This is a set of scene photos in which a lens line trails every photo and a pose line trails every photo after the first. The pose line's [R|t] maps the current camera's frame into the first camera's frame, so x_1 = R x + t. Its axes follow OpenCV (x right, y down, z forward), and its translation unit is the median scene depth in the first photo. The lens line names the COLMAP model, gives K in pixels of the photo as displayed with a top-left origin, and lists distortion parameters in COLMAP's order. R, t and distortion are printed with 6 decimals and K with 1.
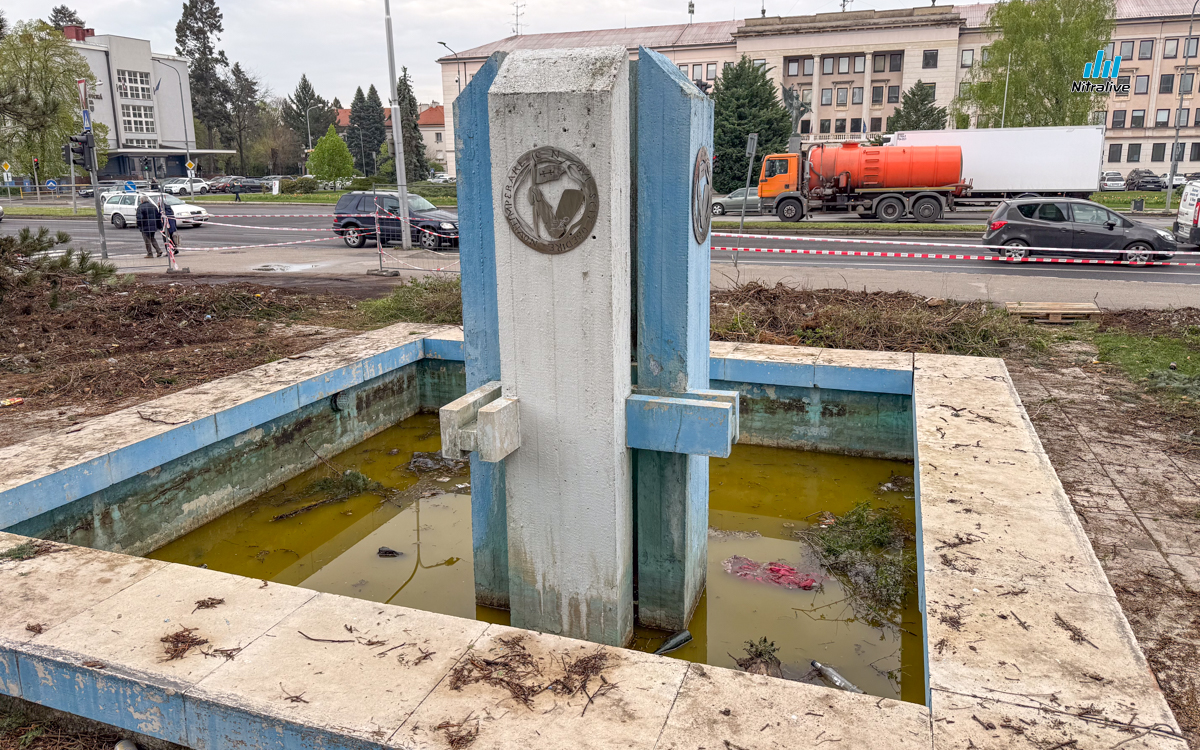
lens RADIAL K [[835.9, 0, 598.0], [0, 835.9, 358.0], [0, 0, 1]] dist [0.075289, -0.090693]
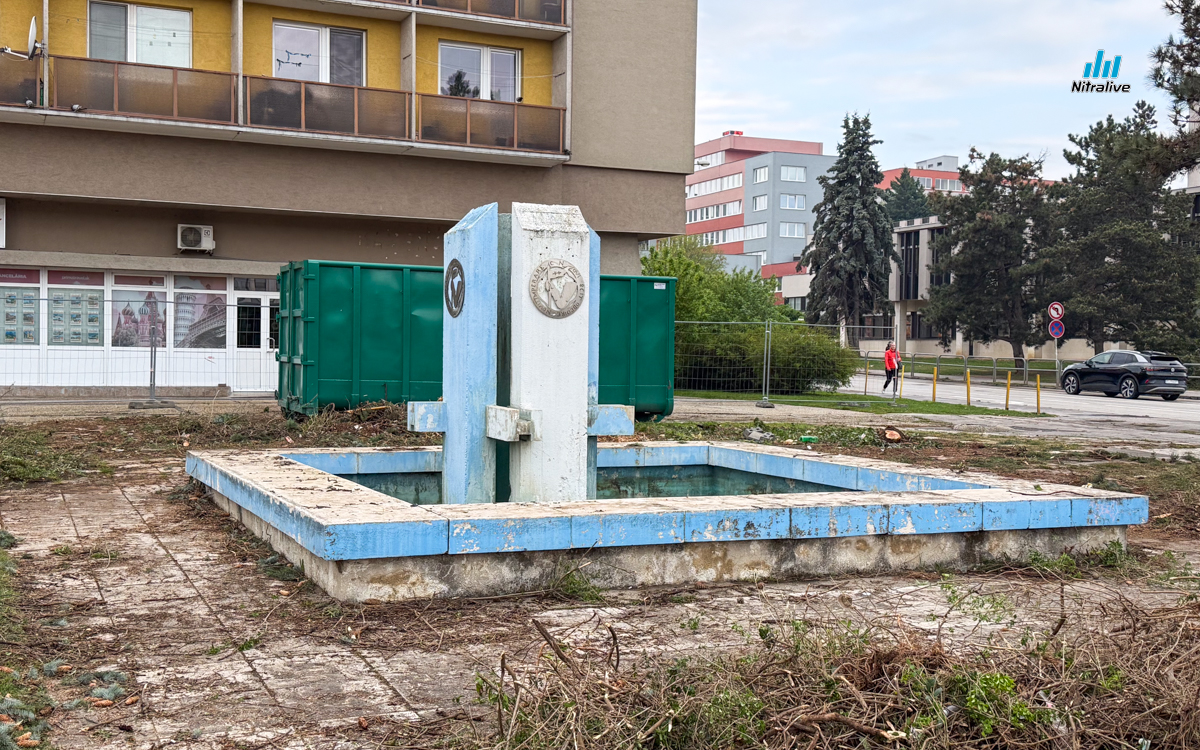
lens RADIAL K [[1346.0, 0, 601.4], [0, 1346.0, 380.4], [0, 0, 1]] dist [0.105764, 0.000000]
pose [[-0.723510, 0.012974, -0.690192, 0.101150], [-0.161905, 0.968746, 0.187931, -0.032634], [0.671059, 0.247715, -0.698797, 0.179219]]
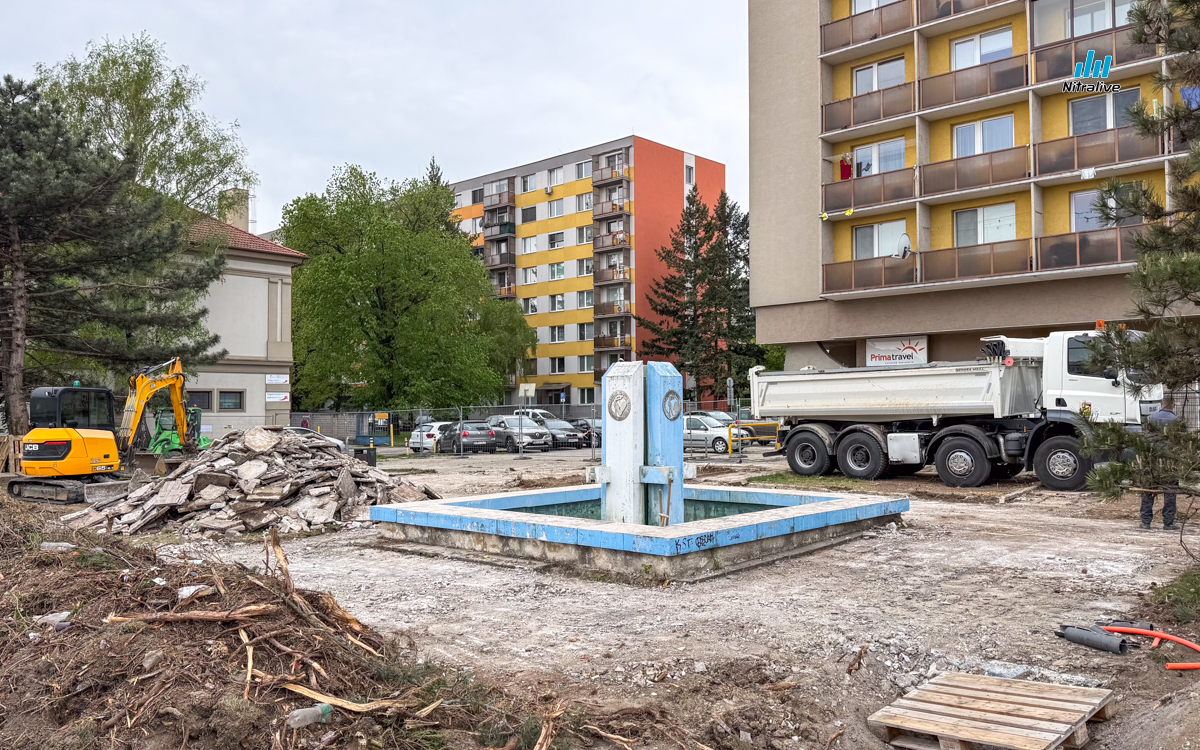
lens RADIAL K [[923.1, 0, 645.3], [0, 923.1, 385.7], [0, 0, 1]] dist [0.092375, -0.102683]
pose [[-0.930738, 0.028146, 0.364603, -0.077365], [0.099877, 0.978691, 0.179410, -0.053023], [-0.351784, 0.203399, -0.913716, 0.248171]]
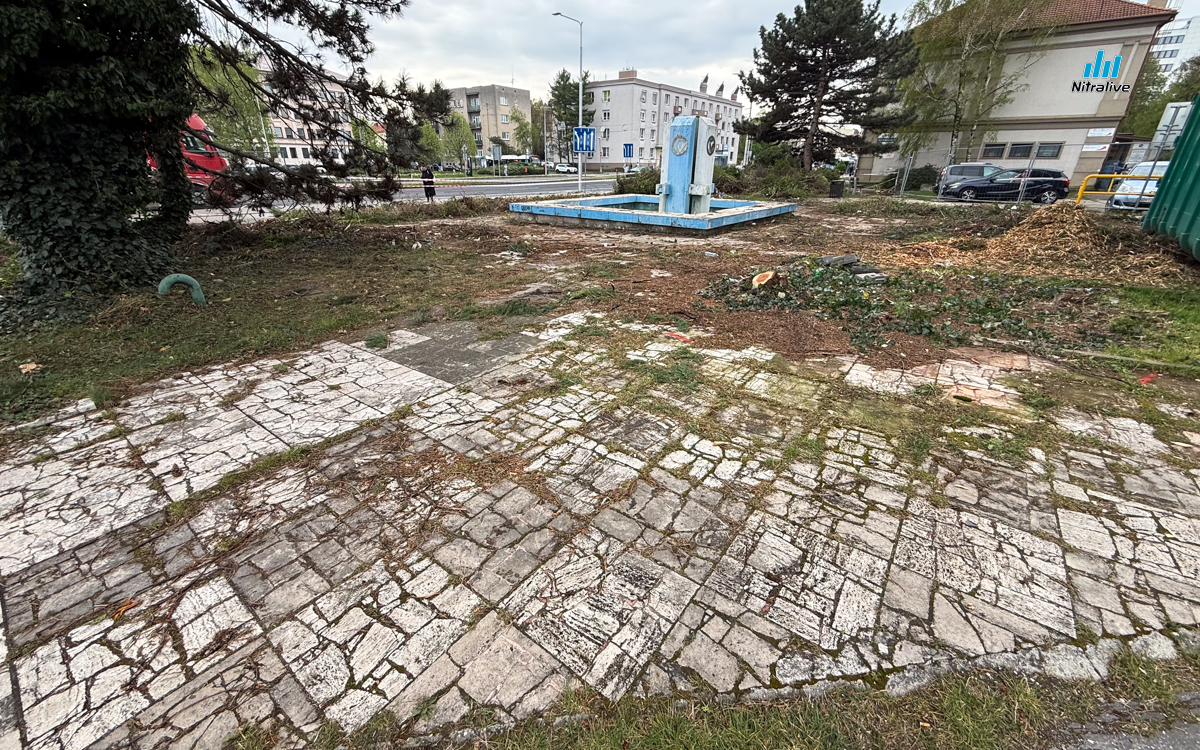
lens RADIAL K [[476.6, 0, 596.8], [0, 476.6, 365.6], [0, 0, 1]] dist [-0.001929, 0.000537]
pose [[0.314979, -0.360997, 0.877763, -0.197538], [0.201276, 0.929210, 0.309930, 0.002477], [-0.927511, 0.079051, 0.365342, 0.033819]]
